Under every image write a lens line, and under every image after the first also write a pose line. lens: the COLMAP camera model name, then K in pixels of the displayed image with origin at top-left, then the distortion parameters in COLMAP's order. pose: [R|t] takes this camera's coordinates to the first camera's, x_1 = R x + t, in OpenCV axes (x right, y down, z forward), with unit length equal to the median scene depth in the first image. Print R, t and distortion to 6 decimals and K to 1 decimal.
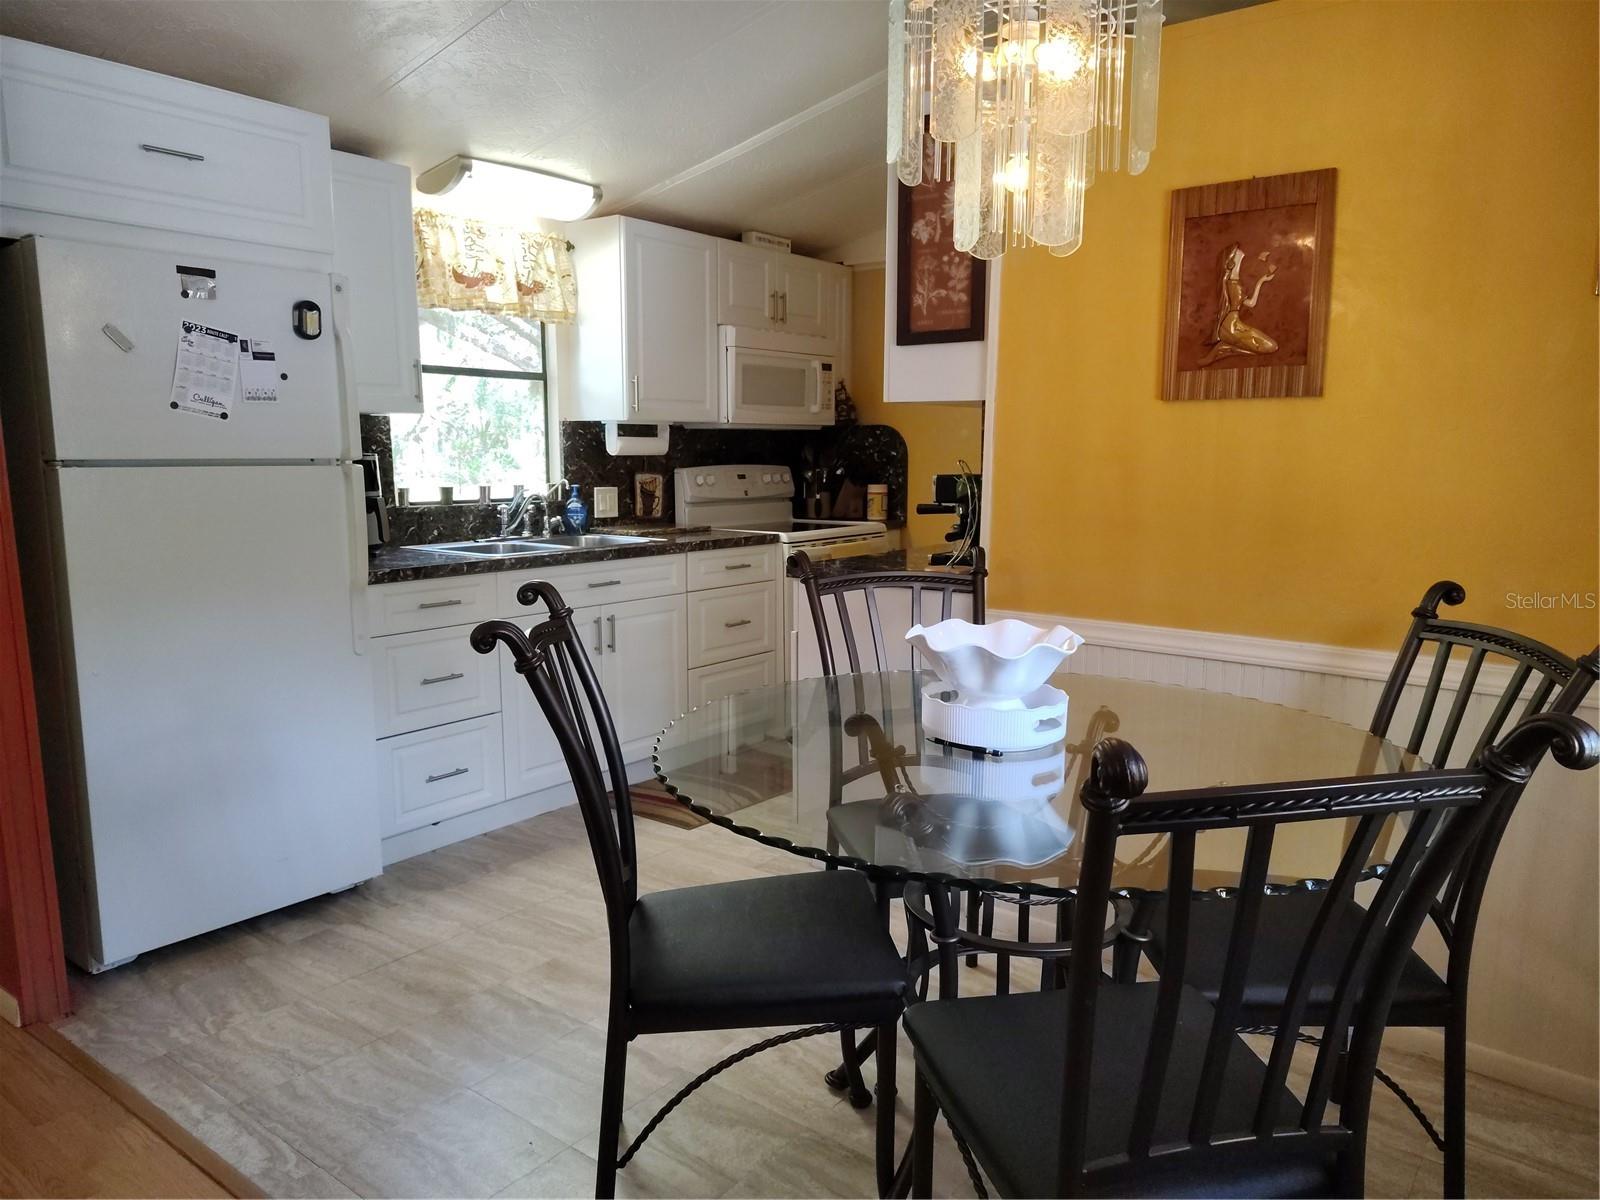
lens RADIAL K [[1143.7, 0, 799.1], [0, 1143.7, 618.7], [0, 0, 1]] dist [0.058439, -0.084816]
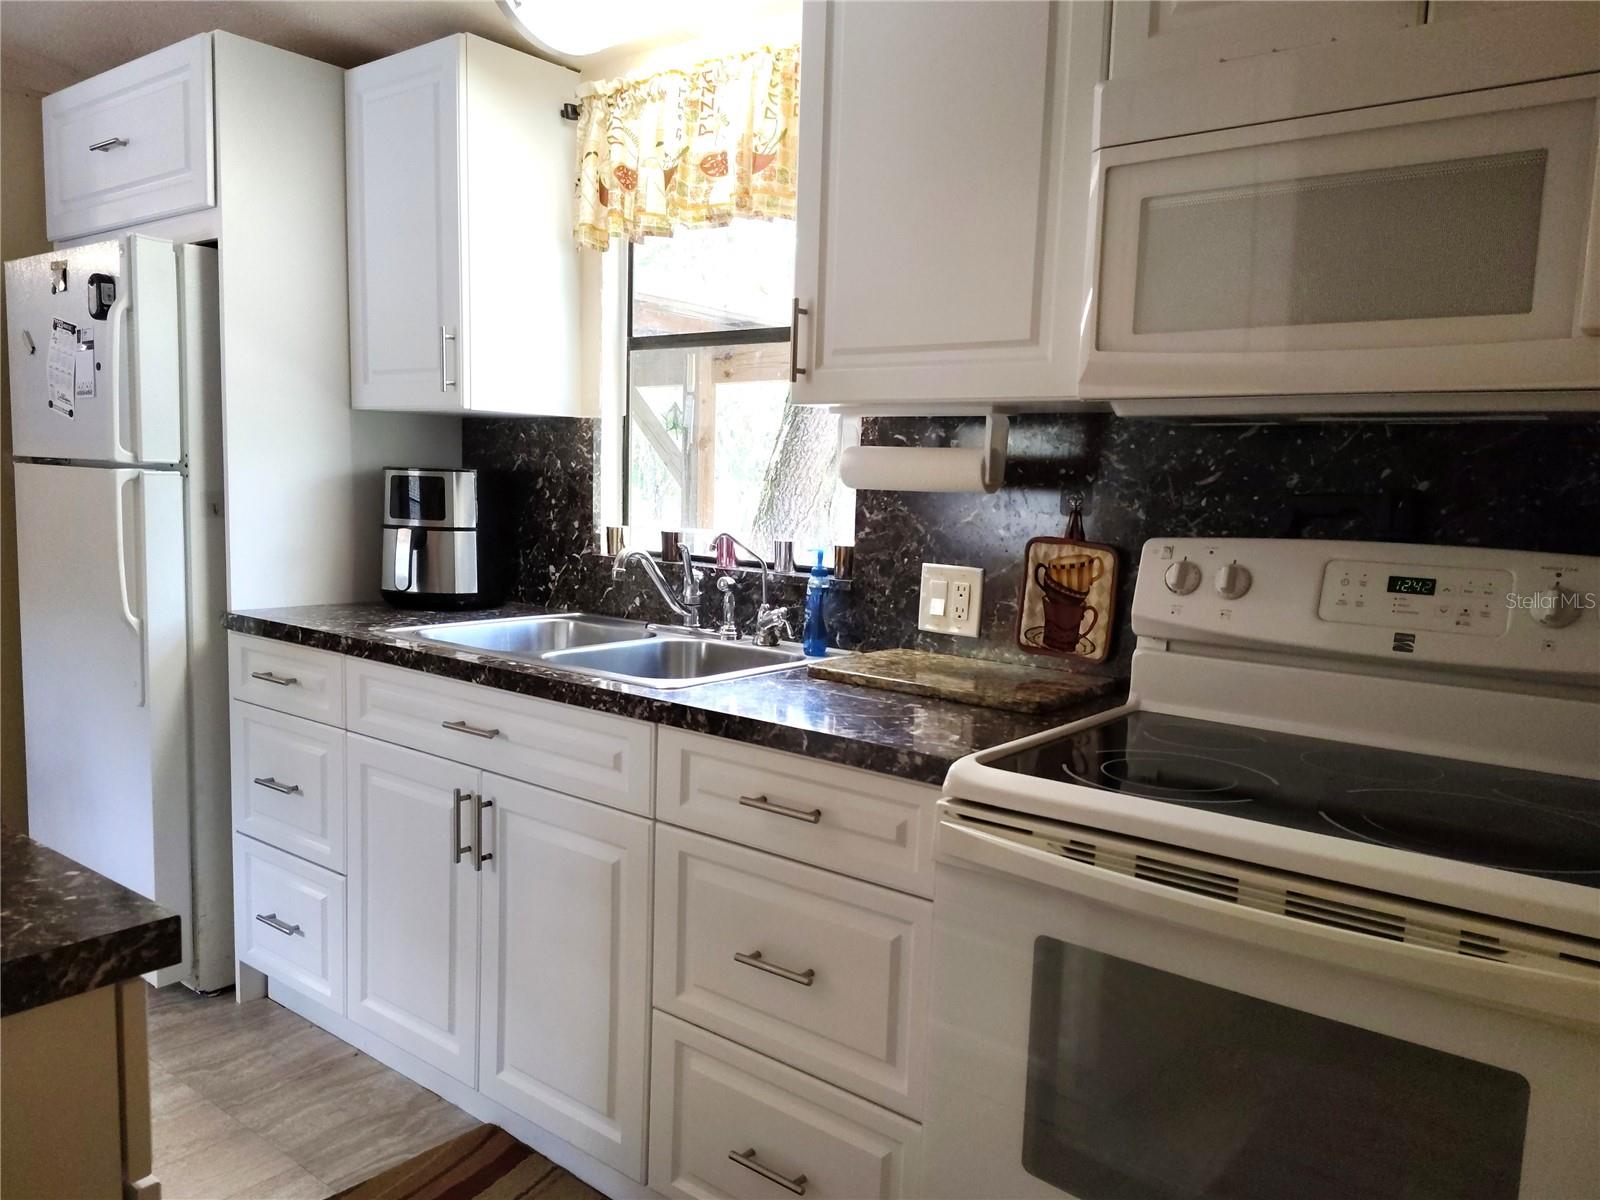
lens RADIAL K [[1169.9, 0, 787.1], [0, 1169.9, 622.1], [0, 0, 1]] dist [0.059505, -0.080391]
pose [[-0.017952, 0.121554, -0.992423, 0.290012], [-0.180034, 0.975966, 0.122795, -0.143351], [0.983496, 0.180875, 0.004363, 0.985695]]
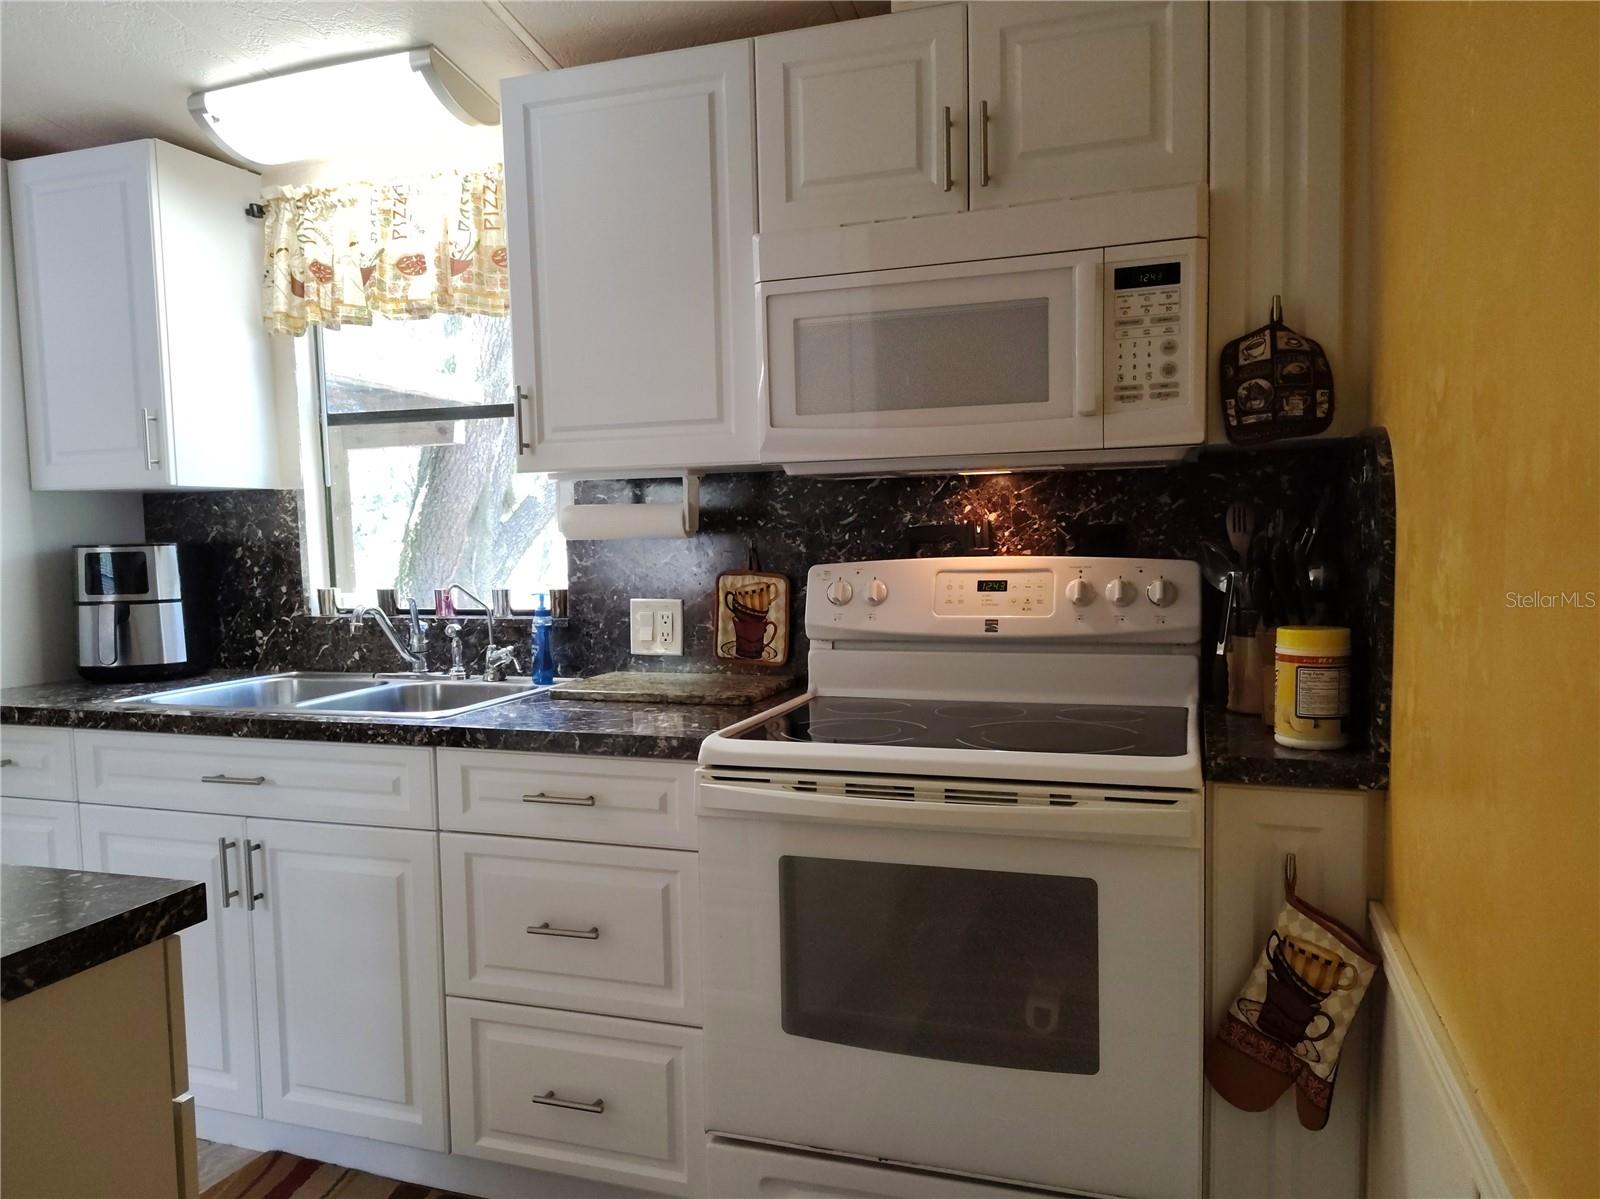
lens RADIAL K [[1143.7, 0, 799.1], [0, 1143.7, 618.2], [0, 0, 1]] dist [0.058439, -0.084816]
pose [[0.320321, 0.063997, -0.945145, 0.372868], [-0.120996, 0.992308, 0.026184, -0.133446], [0.939550, 0.105971, 0.325600, 0.932990]]
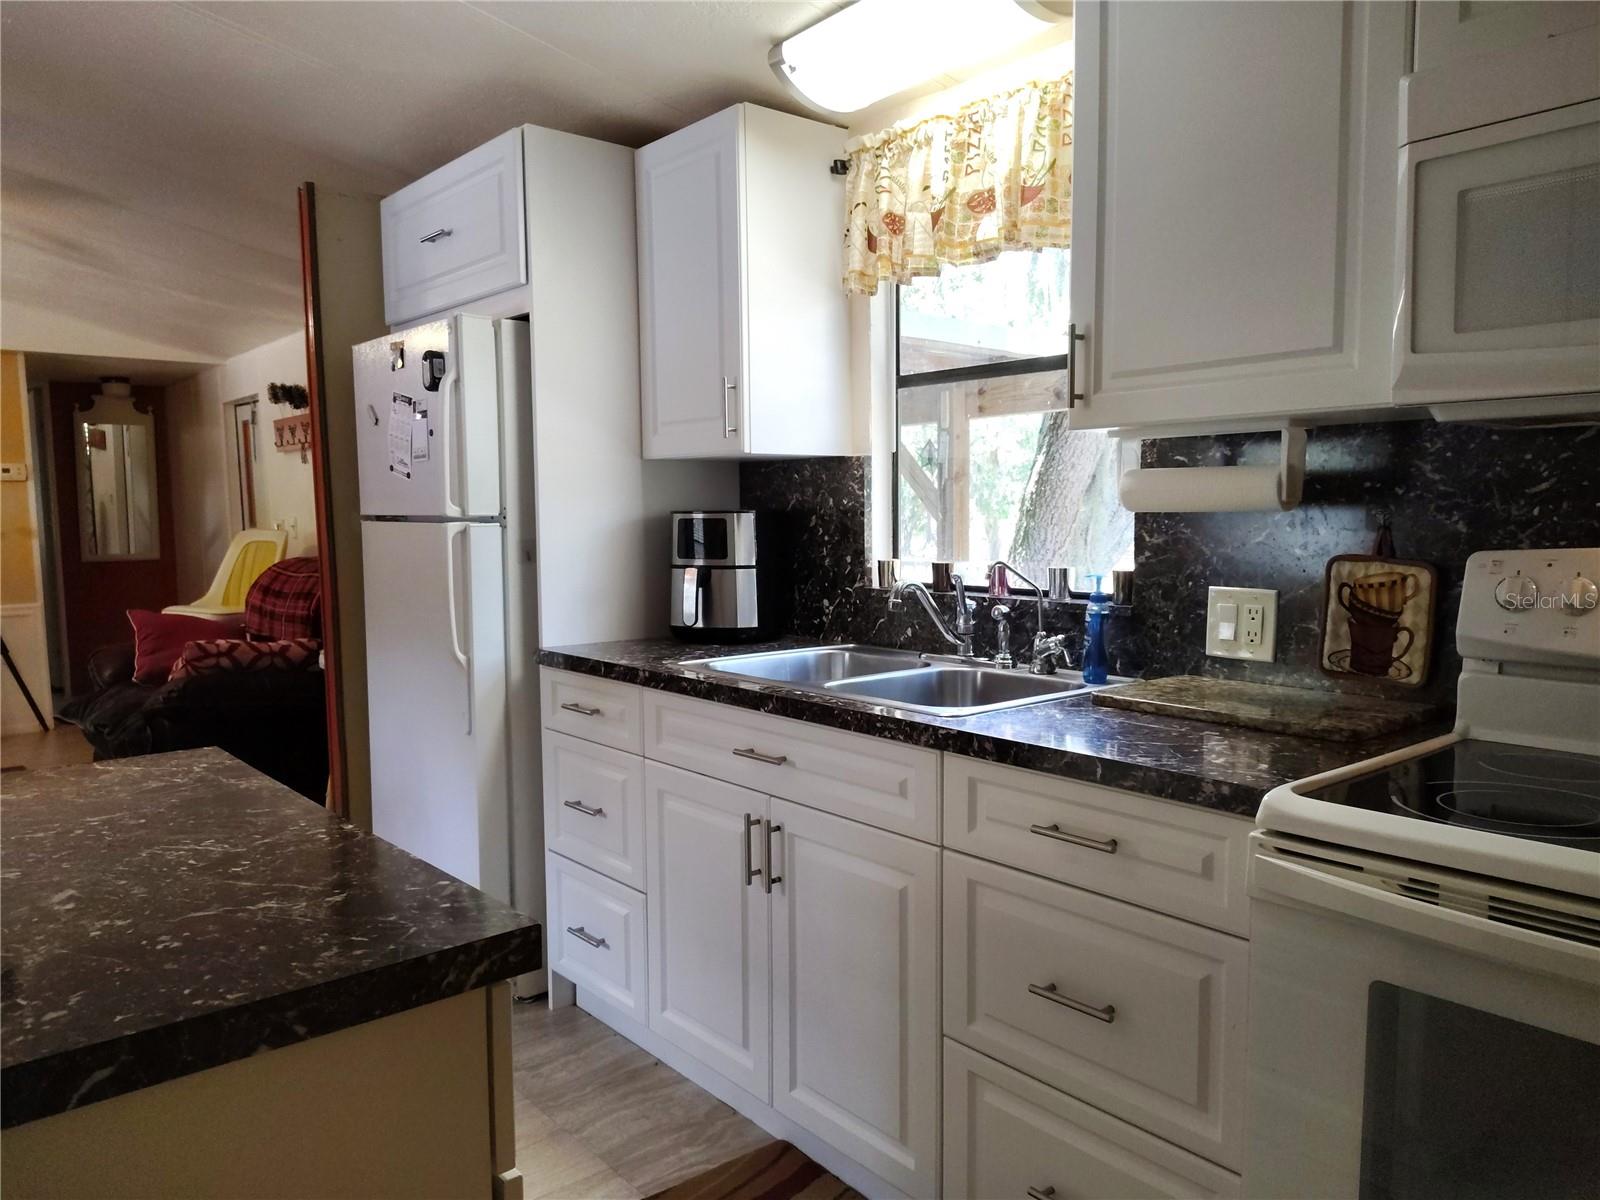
lens RADIAL K [[1143.7, 0, 799.1], [0, 1143.7, 618.7], [0, 0, 1]] dist [0.058439, -0.084816]
pose [[-0.217281, 0.092775, -0.971690, 0.288551], [-0.136838, 0.982748, 0.124430, -0.139781], [0.966470, 0.160000, -0.200838, 0.974588]]
